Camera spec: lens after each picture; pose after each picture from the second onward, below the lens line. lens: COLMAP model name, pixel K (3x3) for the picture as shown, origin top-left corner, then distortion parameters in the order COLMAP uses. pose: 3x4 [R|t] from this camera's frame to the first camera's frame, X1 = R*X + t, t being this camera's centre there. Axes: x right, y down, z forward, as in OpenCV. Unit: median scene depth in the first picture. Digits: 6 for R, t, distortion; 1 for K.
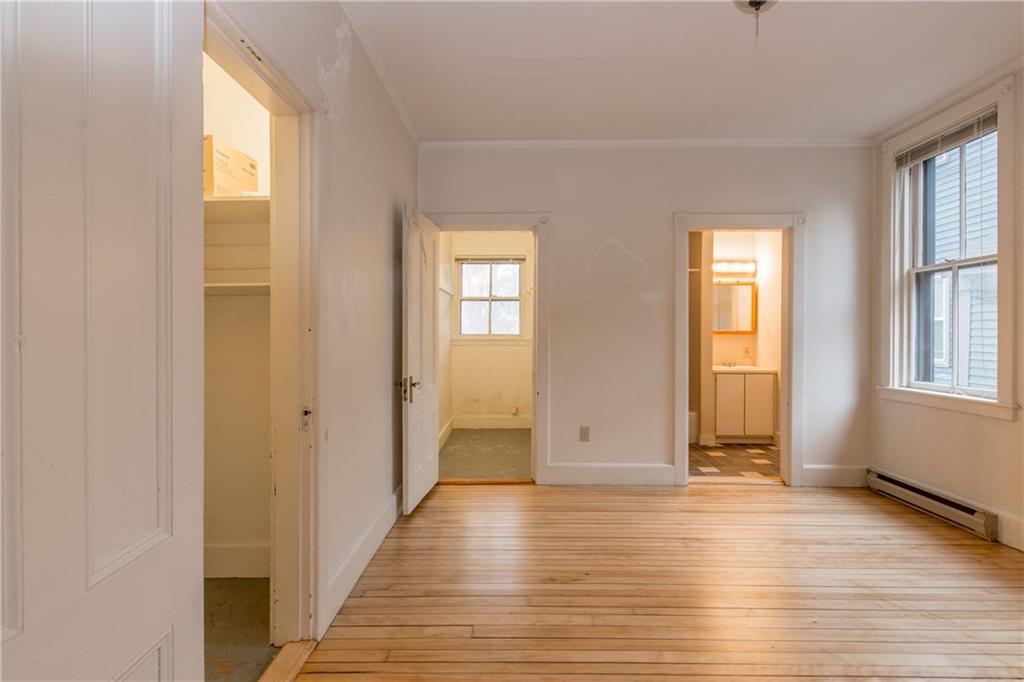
lens RADIAL K [[531.8, 0, 512.0], [0, 531.8, 341.0], [0, 0, 1]] dist [0.000453, 0.000089]
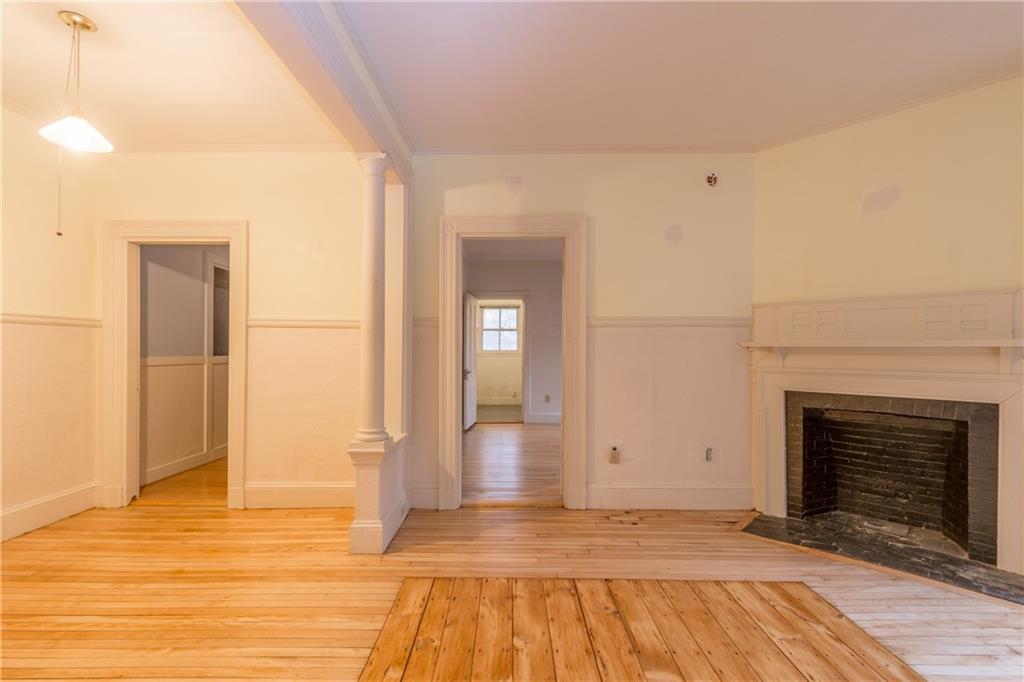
lens RADIAL K [[590.8, 0, 512.0], [0, 590.8, 341.0], [0, 0, 1]] dist [0.000764, 0.000622]
pose [[0.999984, 0.005470, 0.001418, -0.004096], [-0.005428, 0.999584, -0.028320, 0.012062], [-0.001573, 0.028312, 0.999598, -0.966132]]
